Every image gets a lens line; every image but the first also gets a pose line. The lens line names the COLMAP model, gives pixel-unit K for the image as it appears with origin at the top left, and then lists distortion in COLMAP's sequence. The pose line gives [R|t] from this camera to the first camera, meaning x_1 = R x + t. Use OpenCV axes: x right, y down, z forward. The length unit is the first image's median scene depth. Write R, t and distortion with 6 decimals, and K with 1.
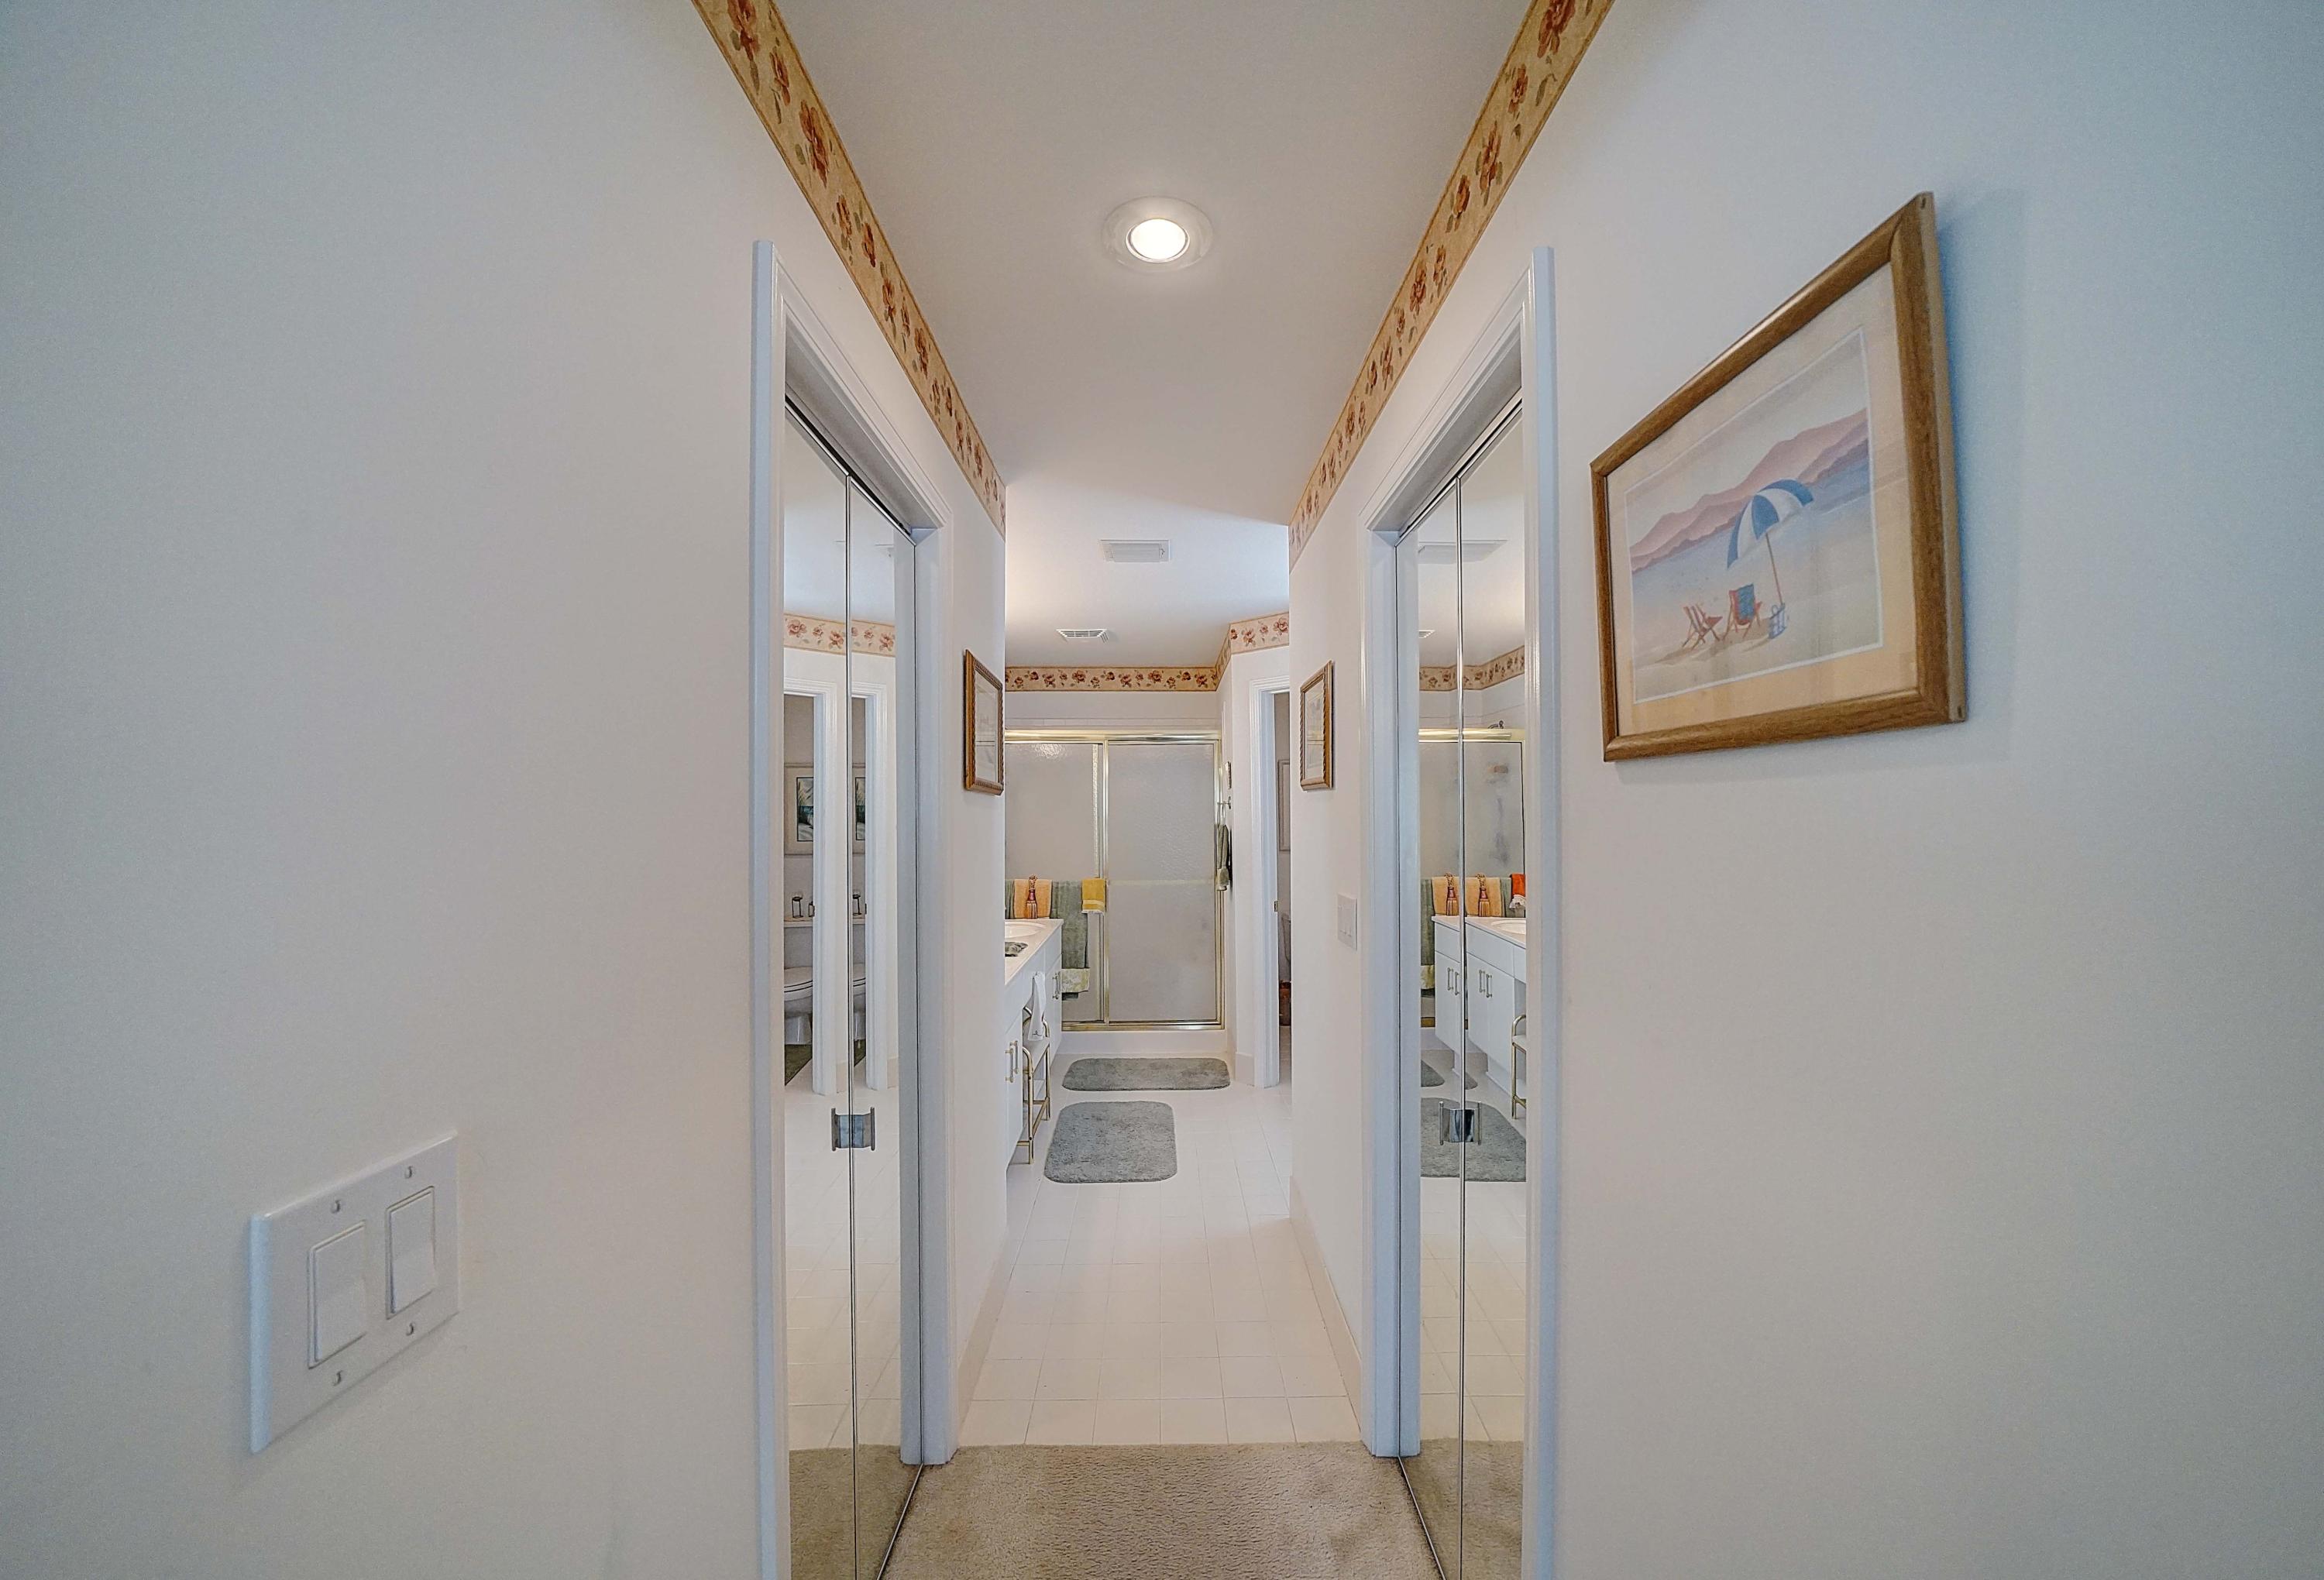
lens RADIAL K [[860.2, 0, 1162.1], [0, 860.2, 798.5], [0, 0, 1]] dist [-0.018150, -0.000036]
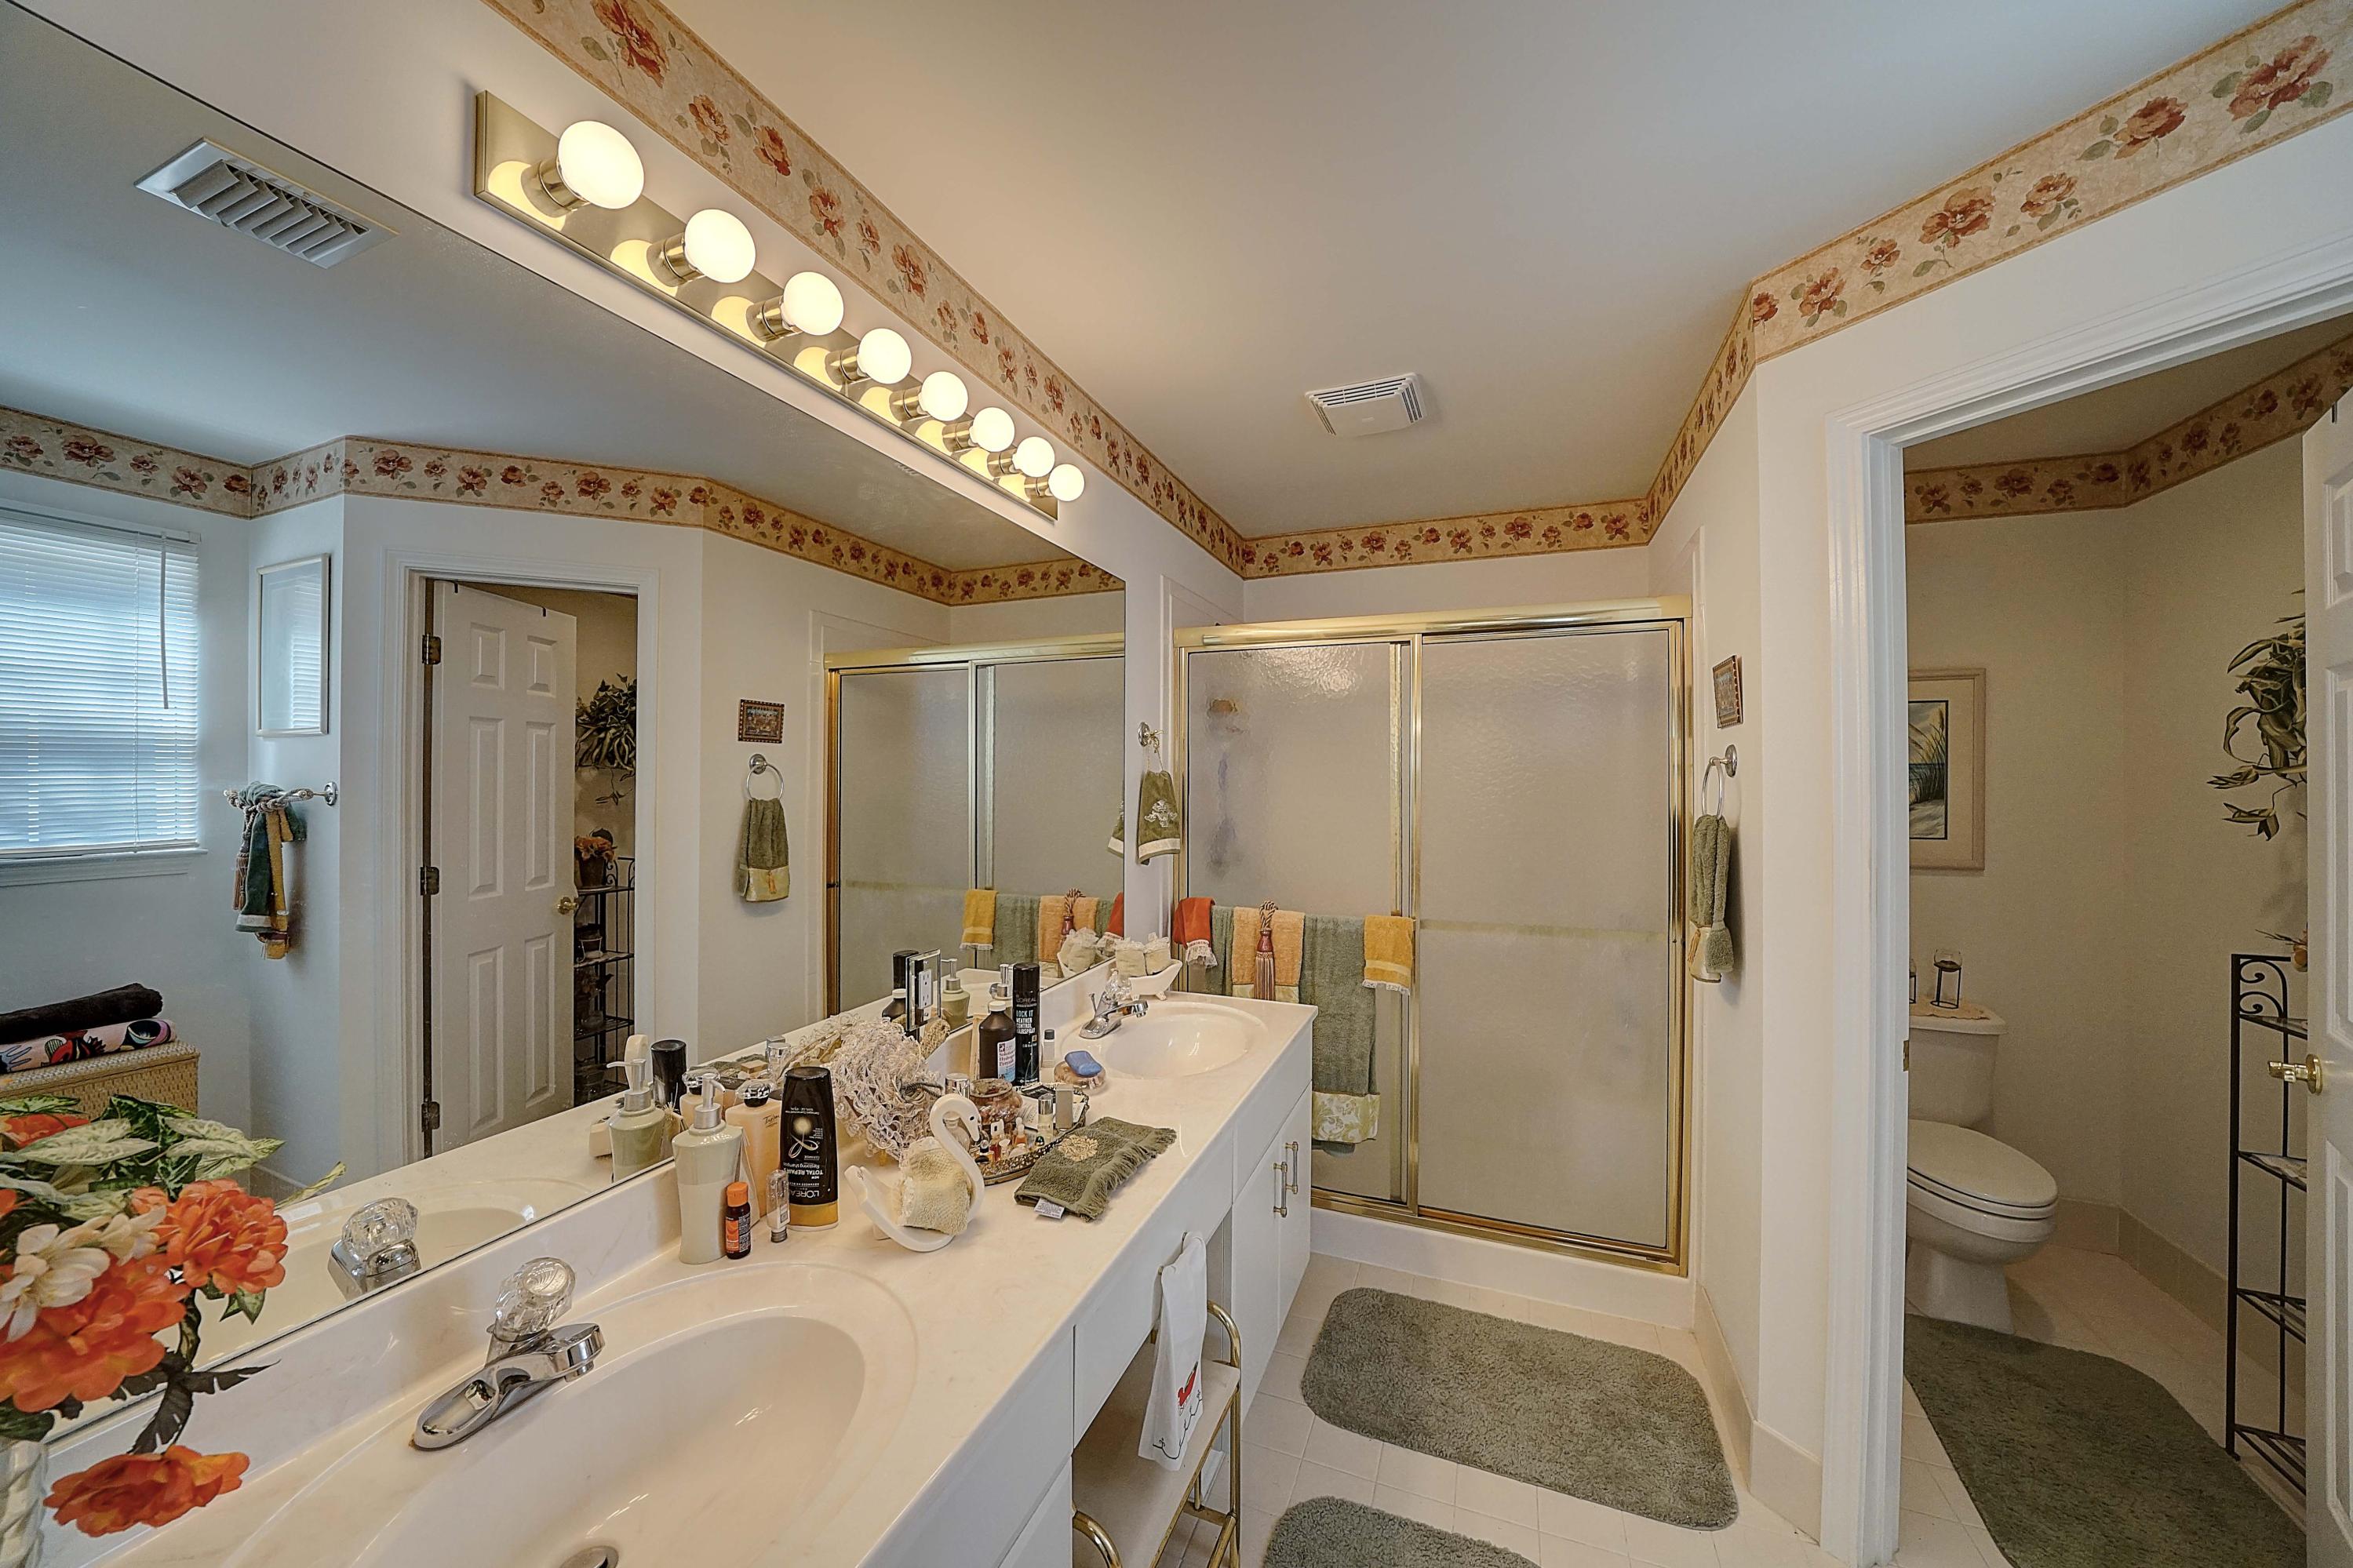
lens RADIAL K [[792.2, 0, 1187.0], [0, 792.2, 780.6], [0, 0, 1]] dist [0.000307, 0.000196]
pose [[0.926282, 0.005732, -0.376788, -0.015264], [0.001175, 0.999835, 0.018100, 0.006001], [0.376830, -0.017209, 0.926123, 0.537910]]
